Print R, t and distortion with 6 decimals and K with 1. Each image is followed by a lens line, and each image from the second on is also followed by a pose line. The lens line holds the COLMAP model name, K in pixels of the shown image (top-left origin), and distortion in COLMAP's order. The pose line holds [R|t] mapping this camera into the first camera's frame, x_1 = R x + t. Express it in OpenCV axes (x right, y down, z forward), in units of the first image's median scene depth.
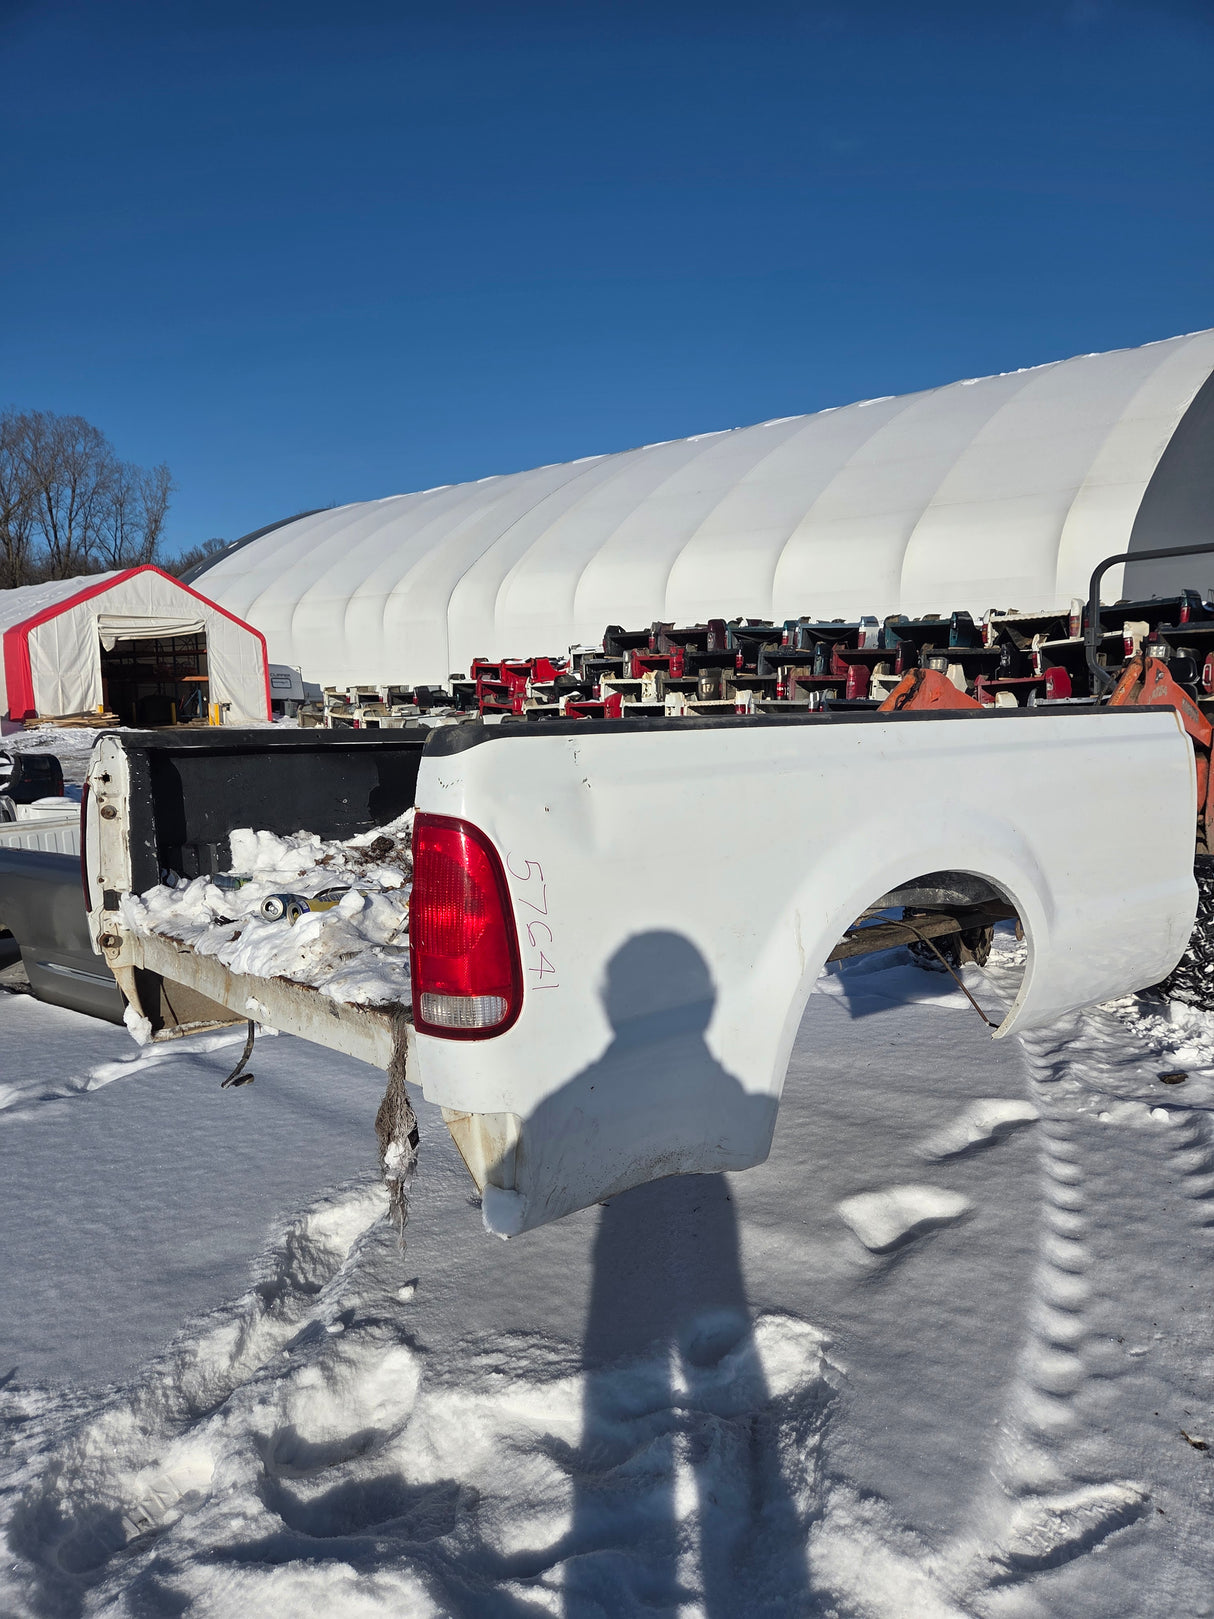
lens RADIAL K [[1071.5, 0, 615.3], [0, 1071.5, 808.2], [0, 0, 1]] dist [0.074149, -0.063900]
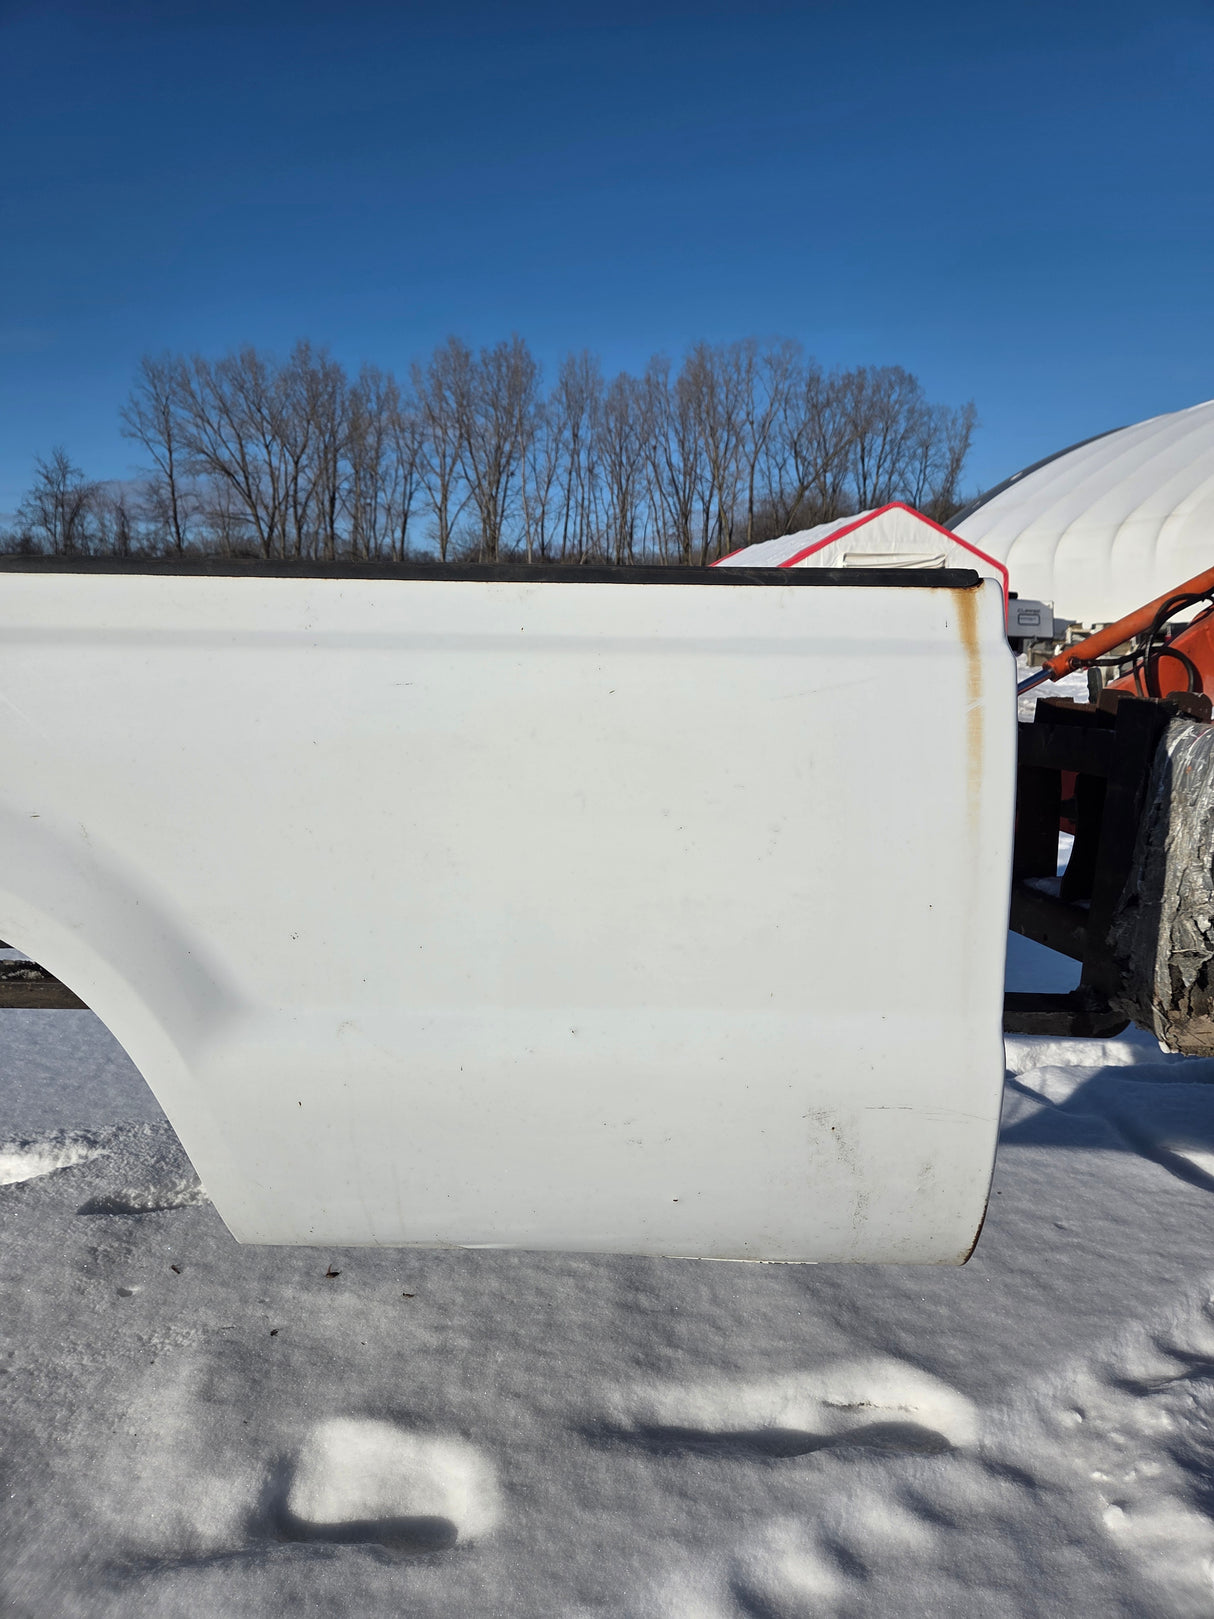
lens RADIAL K [[1080.9, 0, 609.7], [0, 1080.9, 794.8], [0, 0, 1]] dist [0.065948, -0.059626]
pose [[0.758178, 0.108635, -0.642935, 0.102055], [-0.081938, 0.994081, 0.071342, -0.004869], [0.646879, -0.001409, 0.762591, 0.096440]]
